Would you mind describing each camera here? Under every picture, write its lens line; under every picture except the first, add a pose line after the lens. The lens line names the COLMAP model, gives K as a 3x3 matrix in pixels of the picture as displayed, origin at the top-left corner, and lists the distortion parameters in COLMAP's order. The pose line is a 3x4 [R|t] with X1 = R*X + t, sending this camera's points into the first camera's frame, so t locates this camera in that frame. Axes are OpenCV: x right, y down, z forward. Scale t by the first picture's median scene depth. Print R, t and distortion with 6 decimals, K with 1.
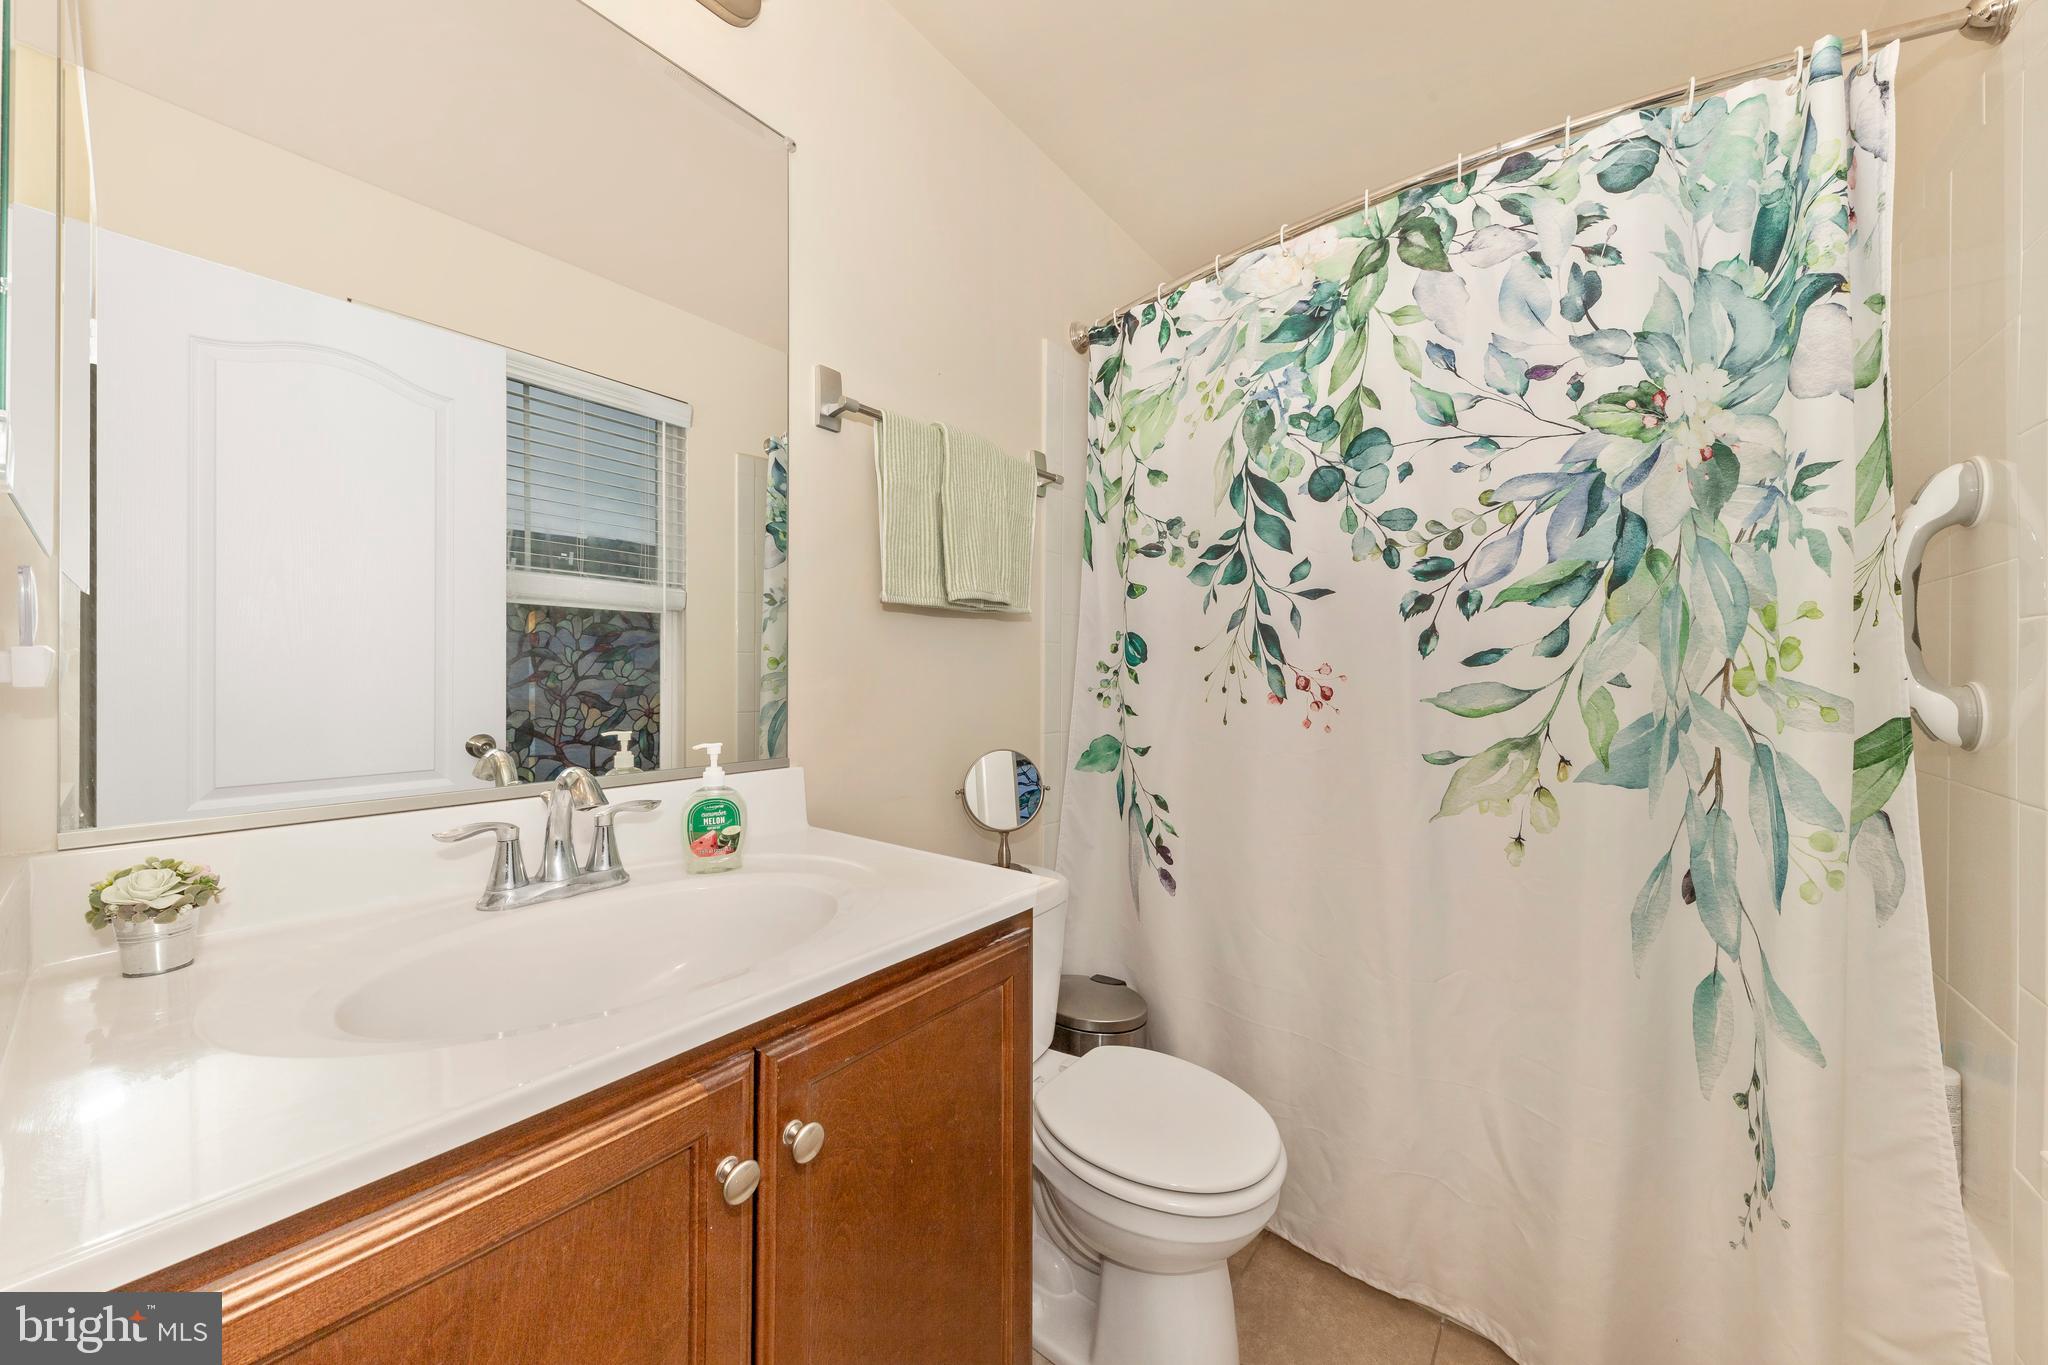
lens RADIAL K [[699.8, 0, 1015.2], [0, 699.8, 672.4], [0, 0, 1]] dist [0.002198, -0.000187]
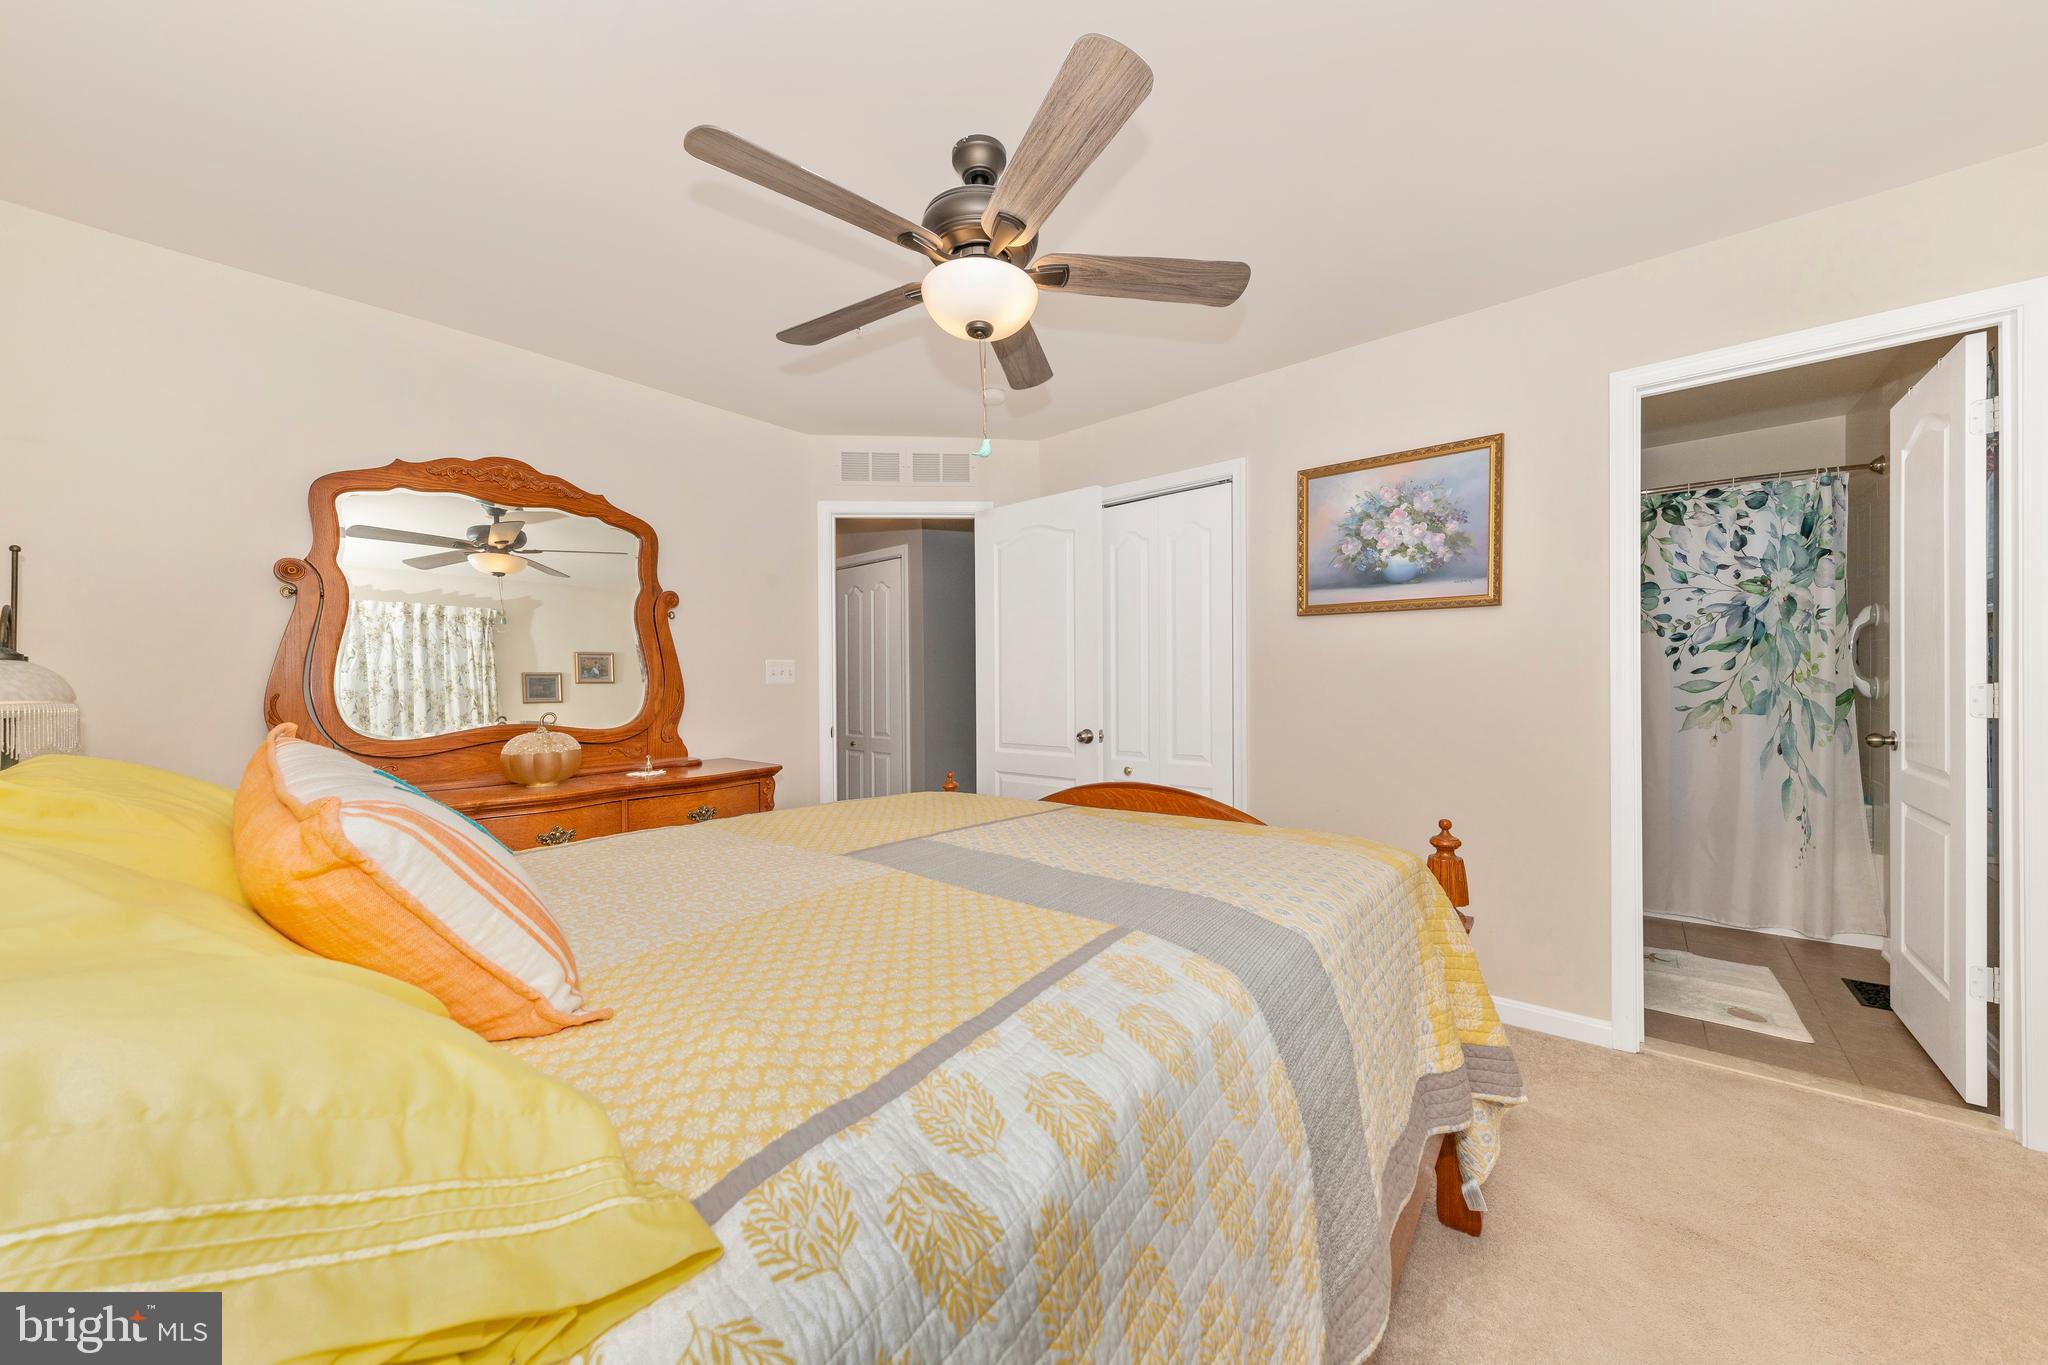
lens RADIAL K [[694.1, 0, 1024.0], [0, 694.1, 682.5], [0, 0, 1]] dist [0.000944, 0.000129]
pose [[0.999766, -0.013089, -0.017227, -2.041139], [0.013200, 0.999893, 0.006351, -0.028120], [0.017142, -0.006577, 0.999831, -1.861083]]
